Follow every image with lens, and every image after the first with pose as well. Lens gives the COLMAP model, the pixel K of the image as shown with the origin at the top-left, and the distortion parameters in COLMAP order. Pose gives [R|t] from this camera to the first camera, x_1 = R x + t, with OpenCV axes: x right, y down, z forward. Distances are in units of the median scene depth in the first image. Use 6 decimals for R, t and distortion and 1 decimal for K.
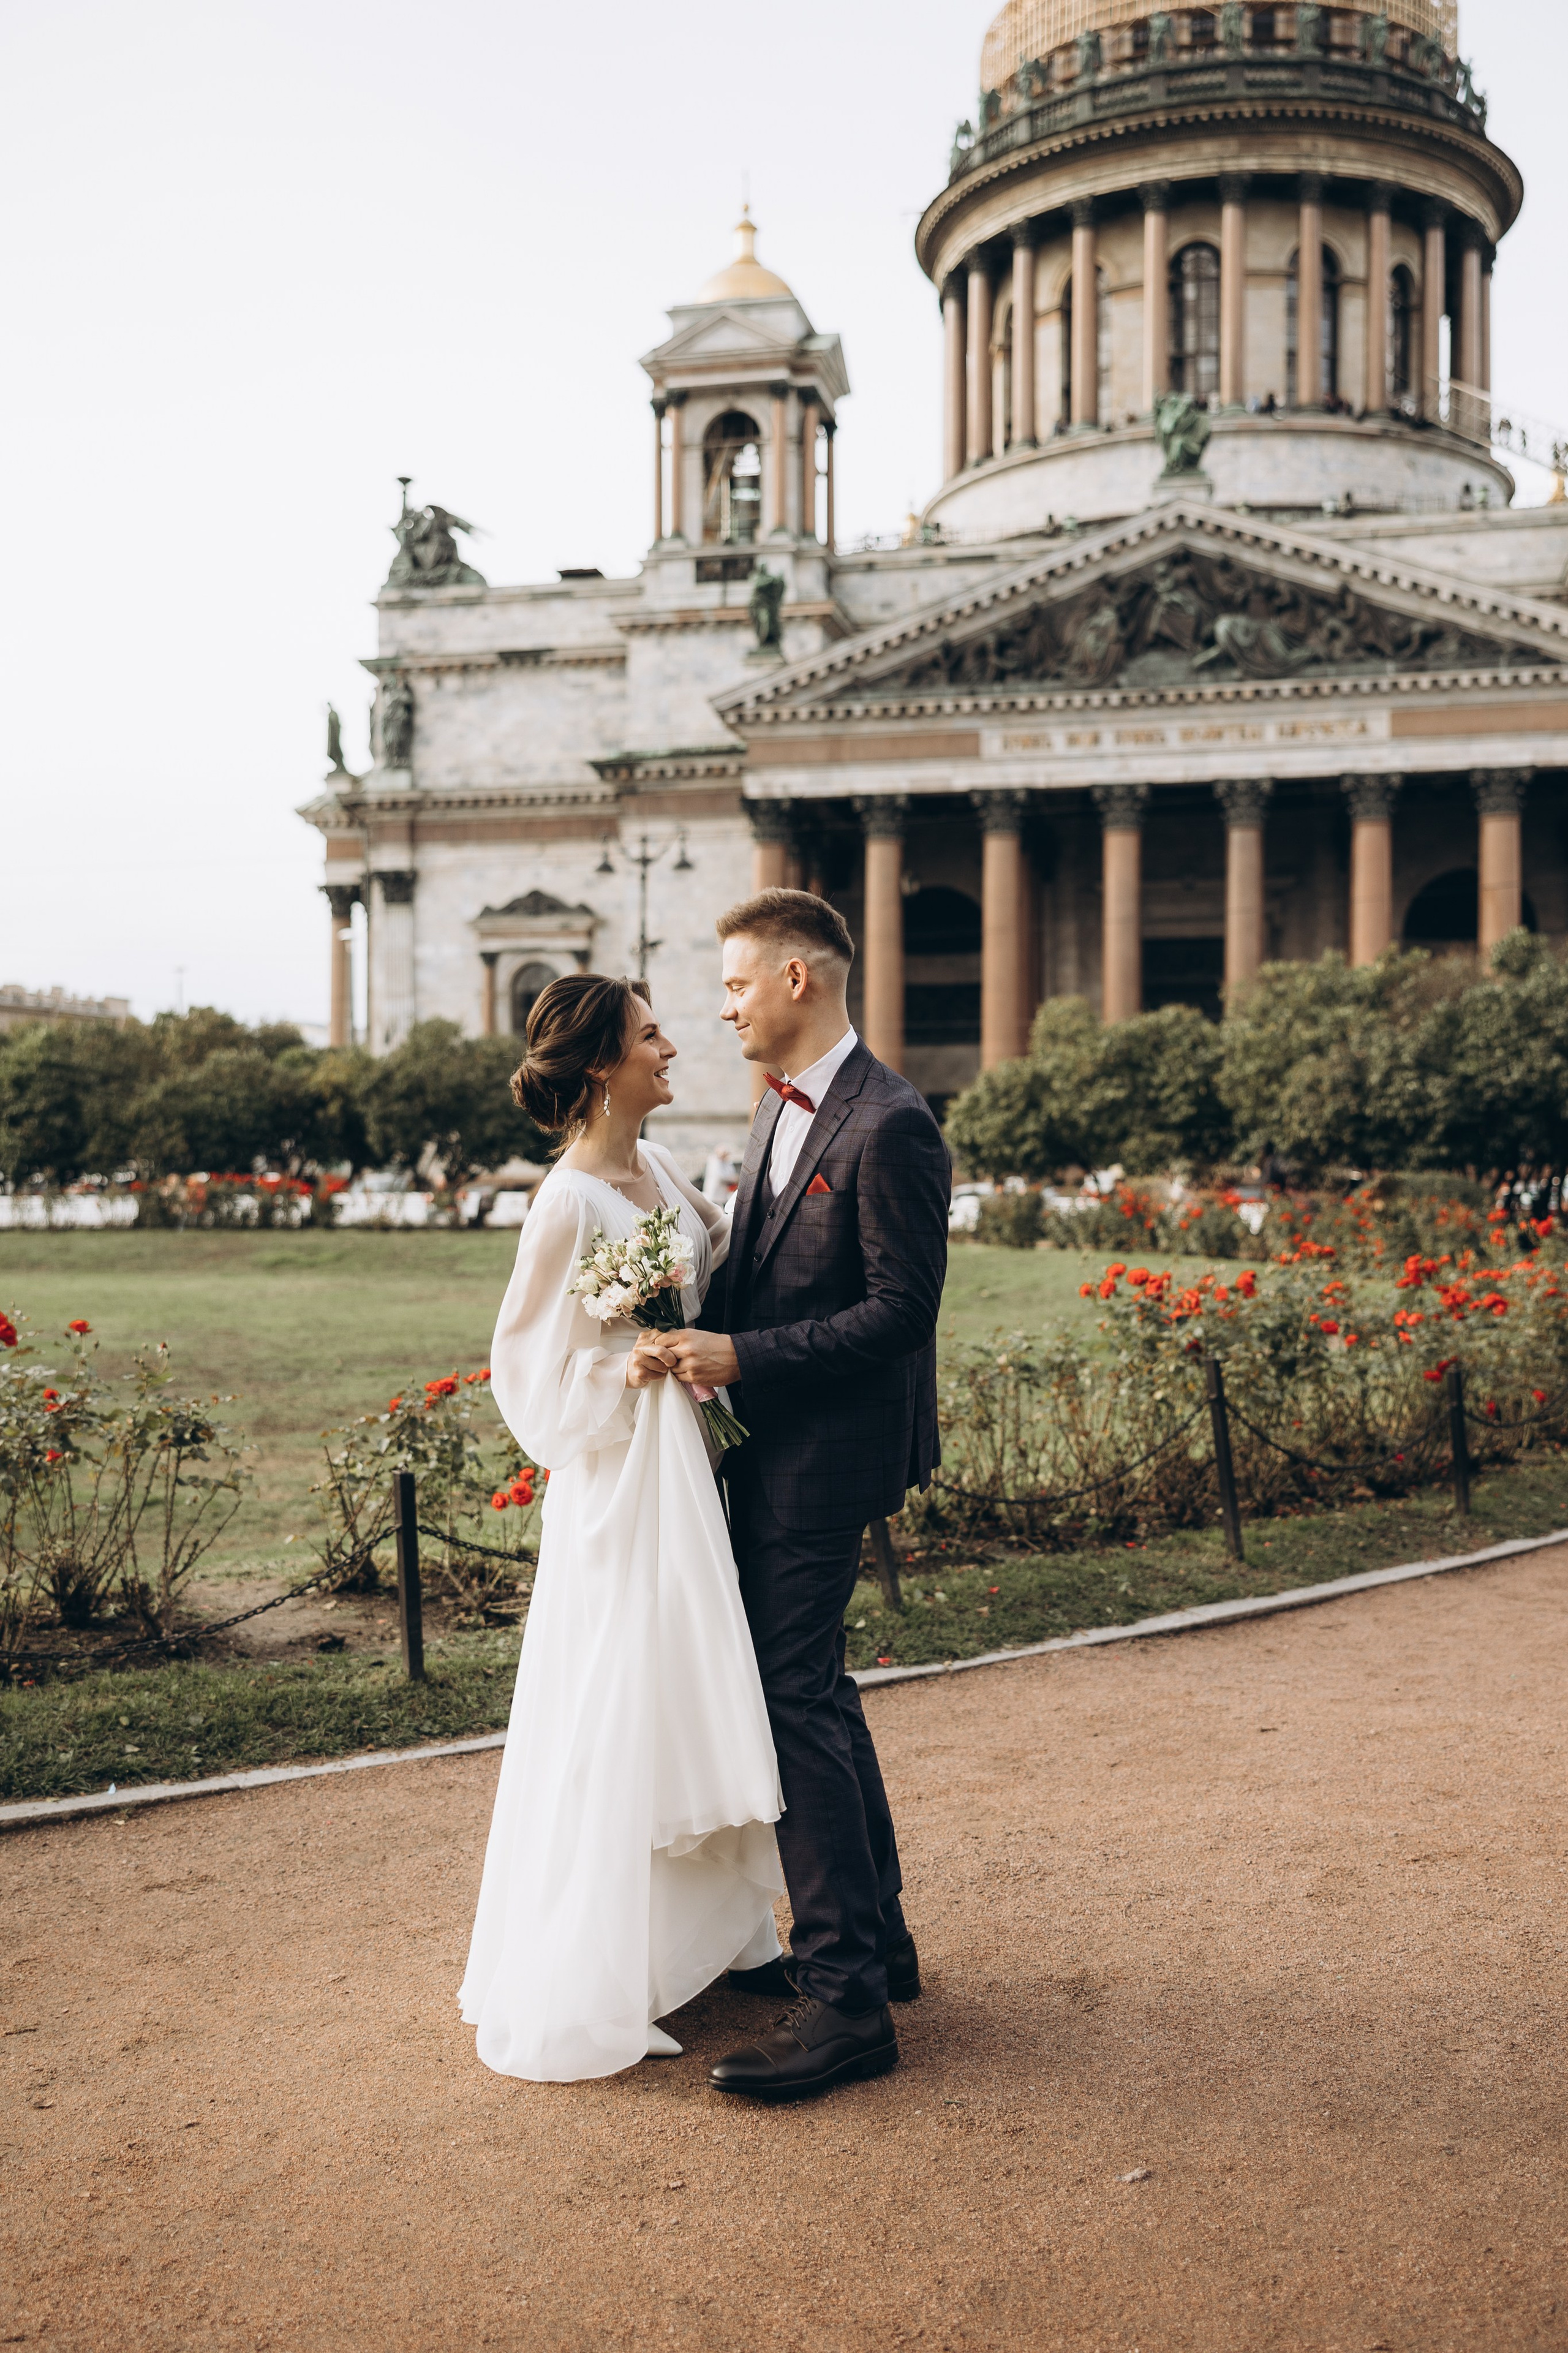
lens RADIAL K [[2315.3, 0, 765.9], [0, 2315.3, 1206.3], [0, 0, 1]] dist [0.017636, -0.001832]
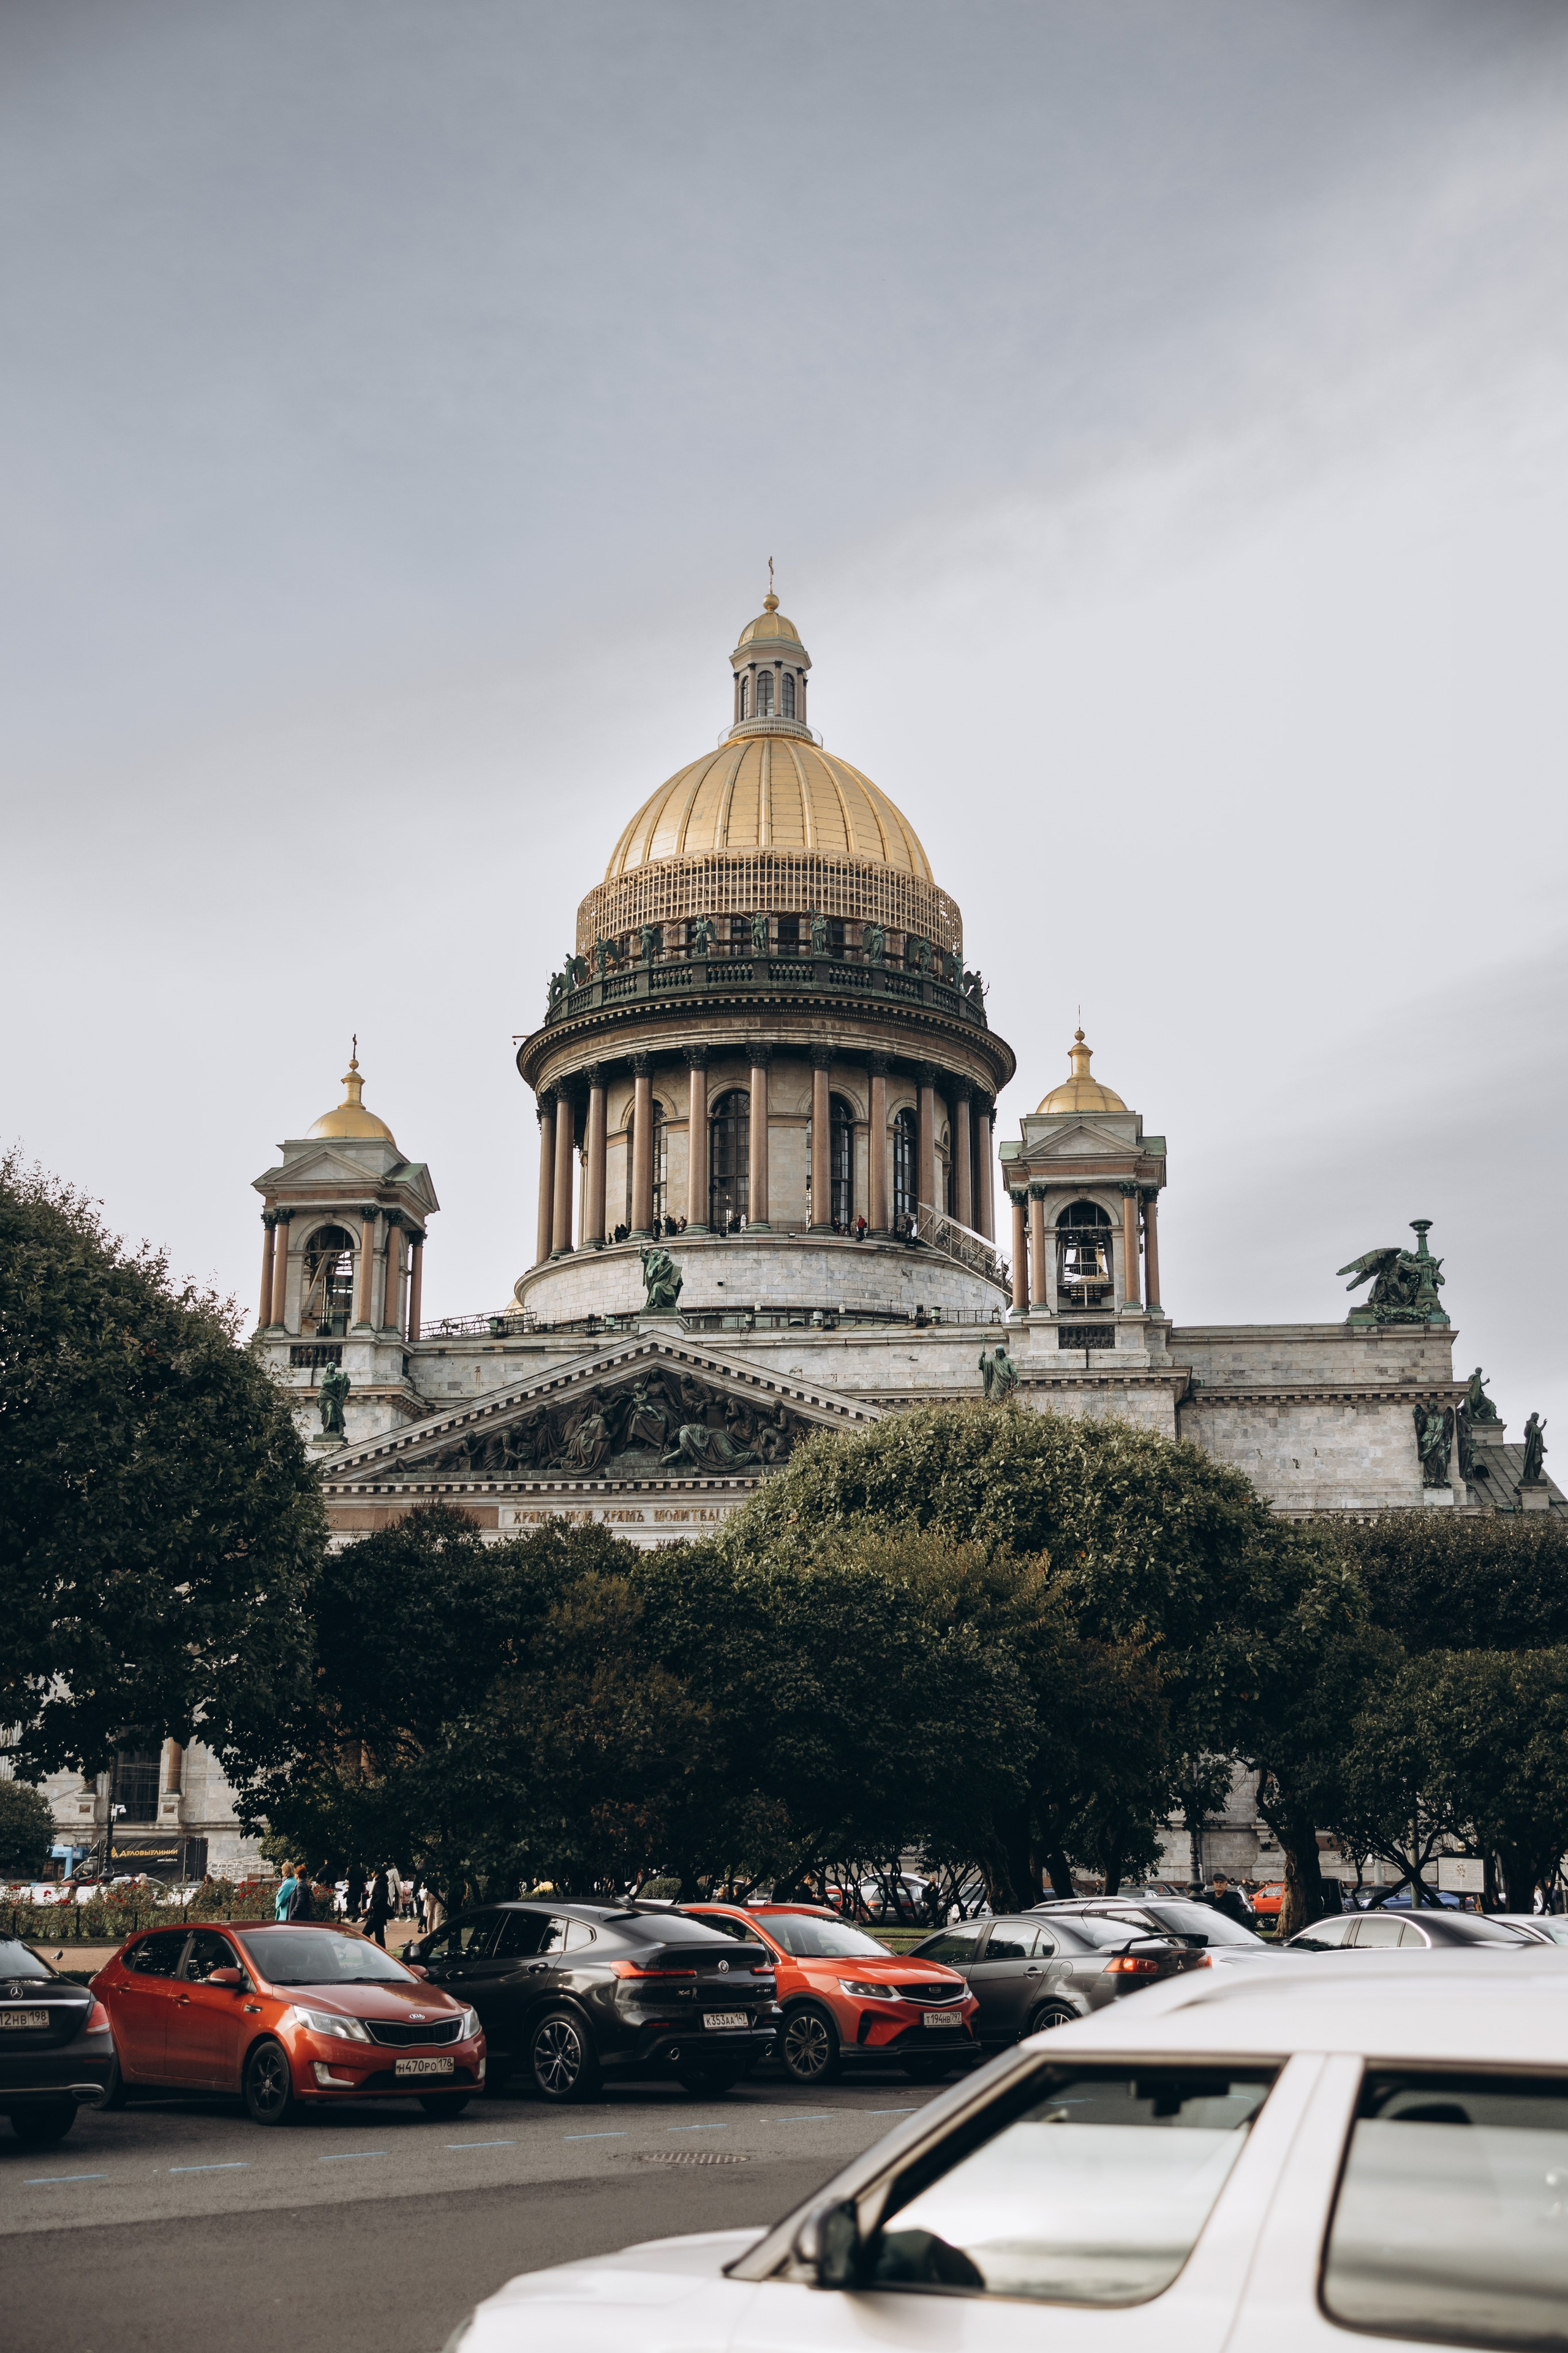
lens RADIAL K [[2652.4, 0, 769.4], [0, 2652.4, 1170.7], [0, 0, 1]] dist [0.006150, 0.003621]
pose [[0.996224, 0.029972, 0.081486, 0.111825], [-0.006734, 0.962371, -0.271654, 0.005870], [-0.086562, 0.270079, 0.958939, -0.401743]]
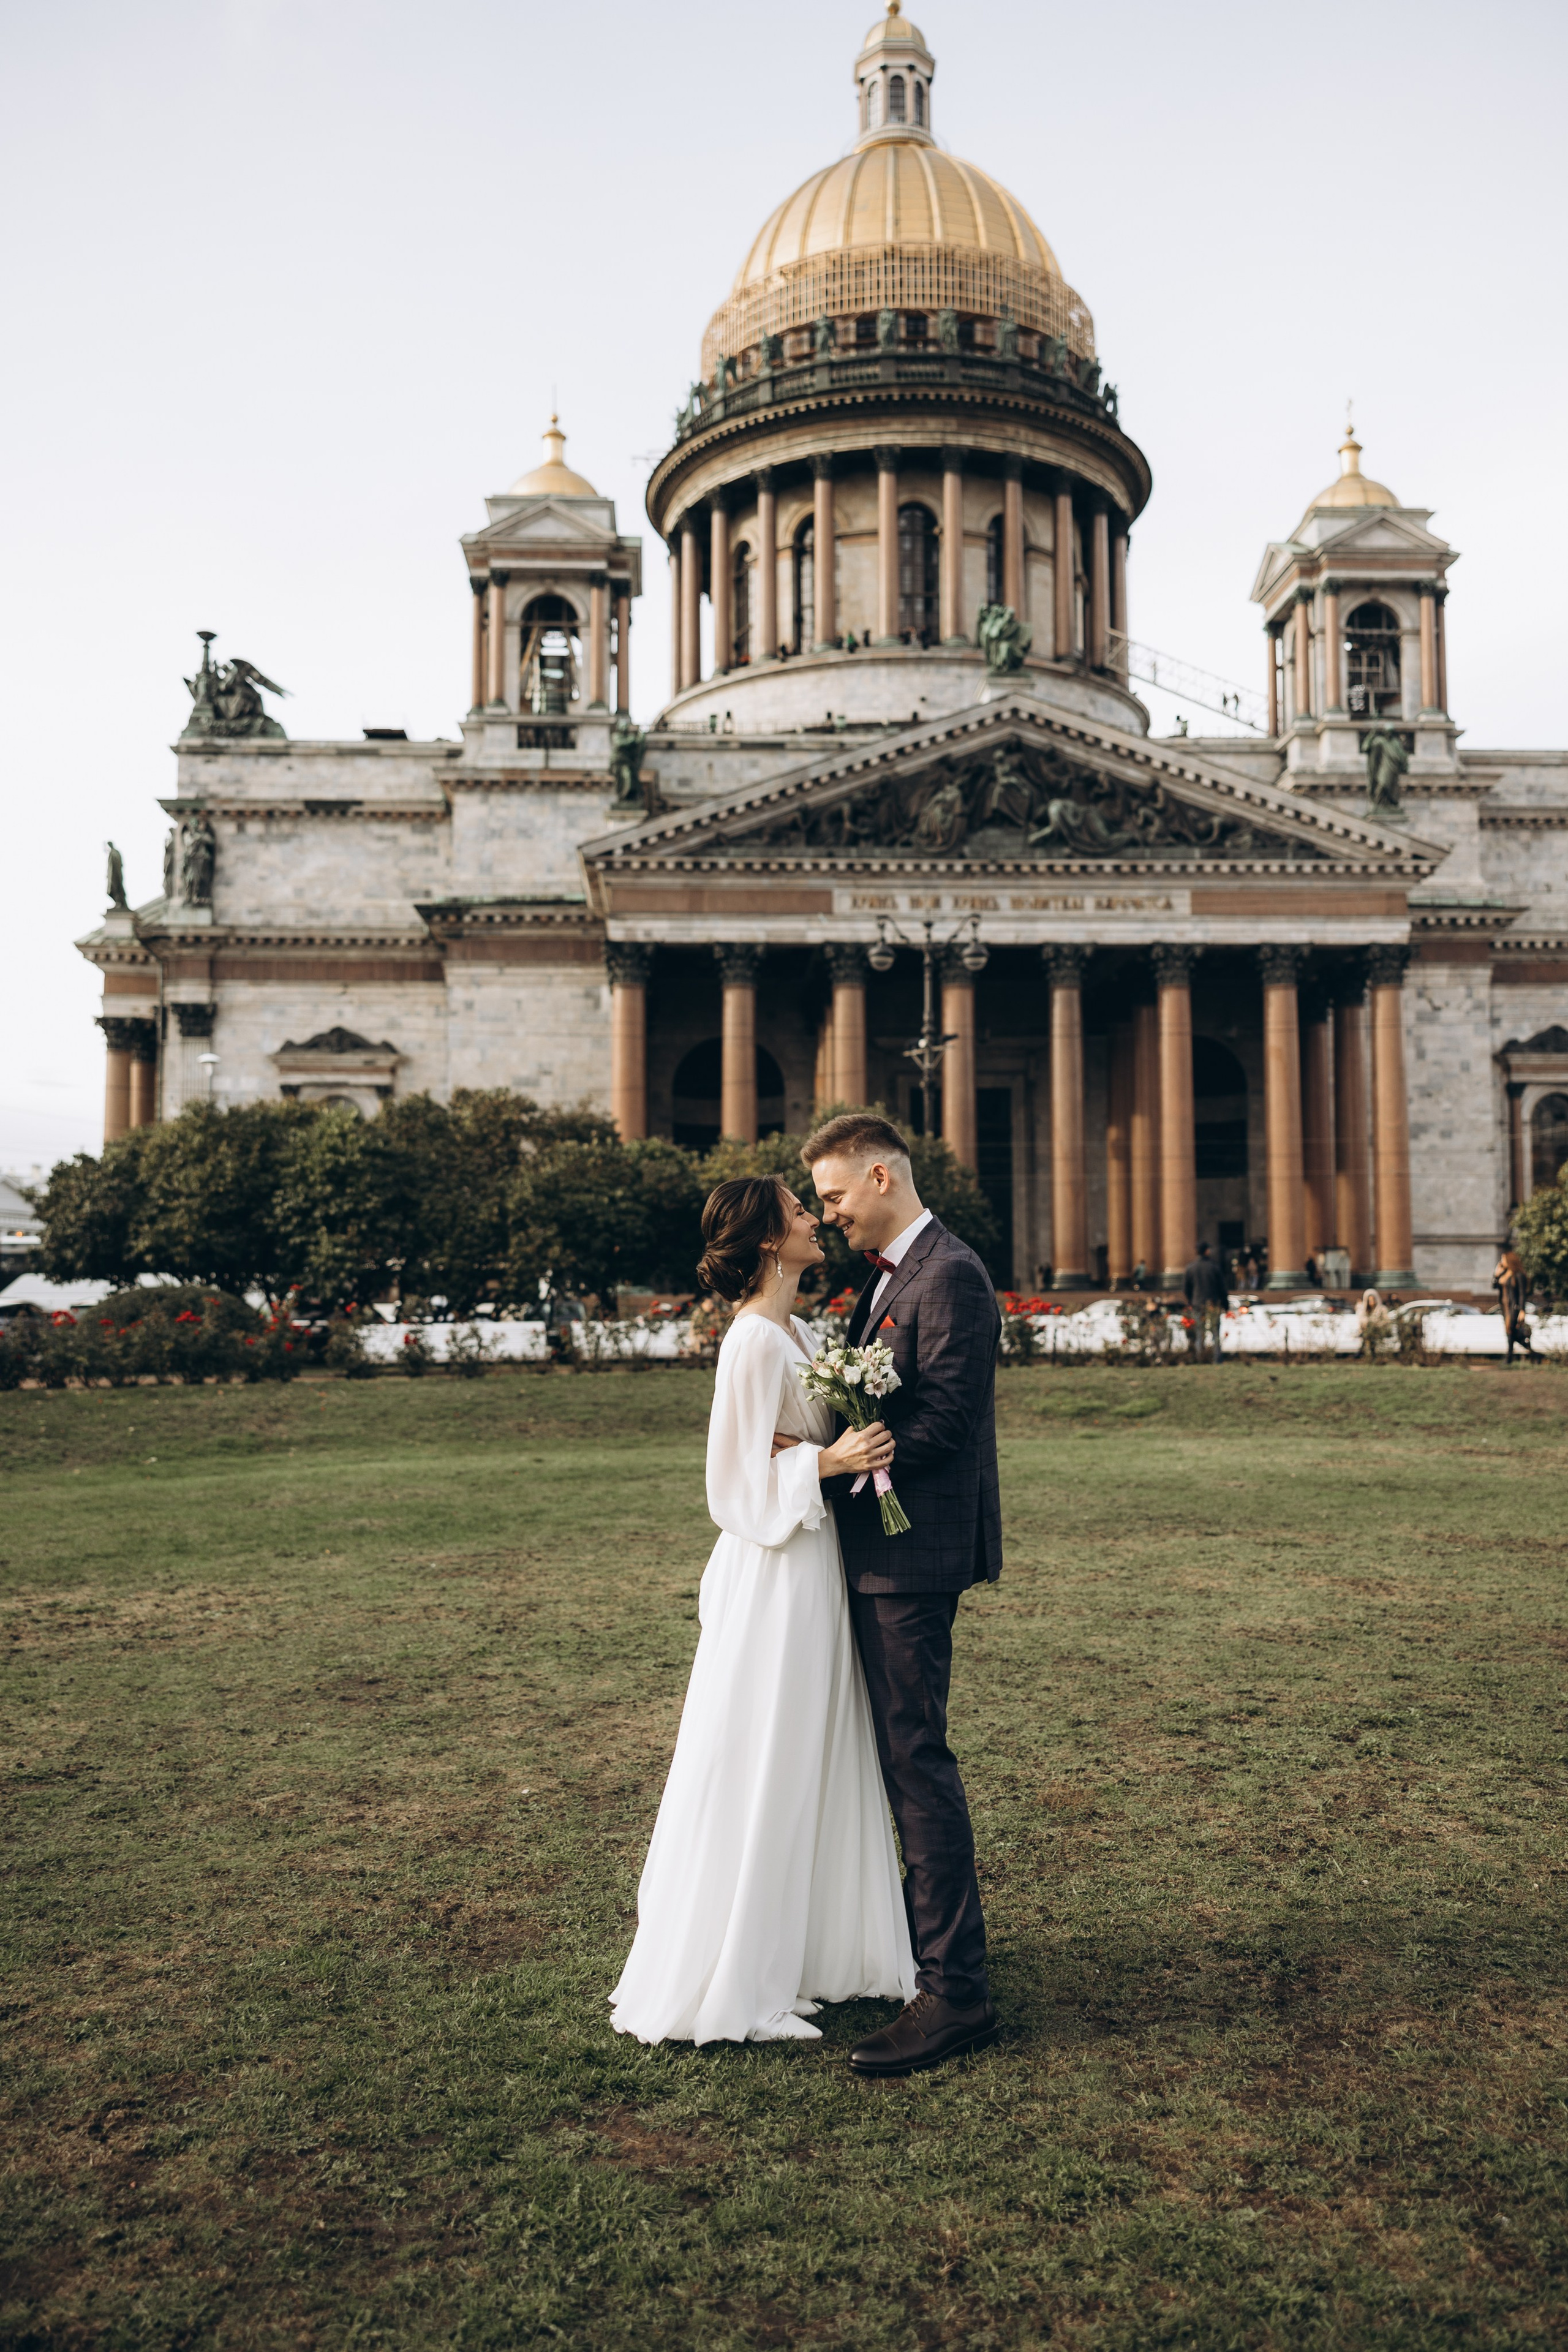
lens RADIAL K [[1877.1, 0, 784.0], [0, 1877.1, 1176.0], [0, 0, 1]] dist [0.012615, 0.005429]
pose [[0.962301, 0.015360, 0.271554, -0.159598], [0.006767, 0.996743, -0.080360, -0.000791], [-0.271904, 0.079168, 0.959062, 0.165762]]
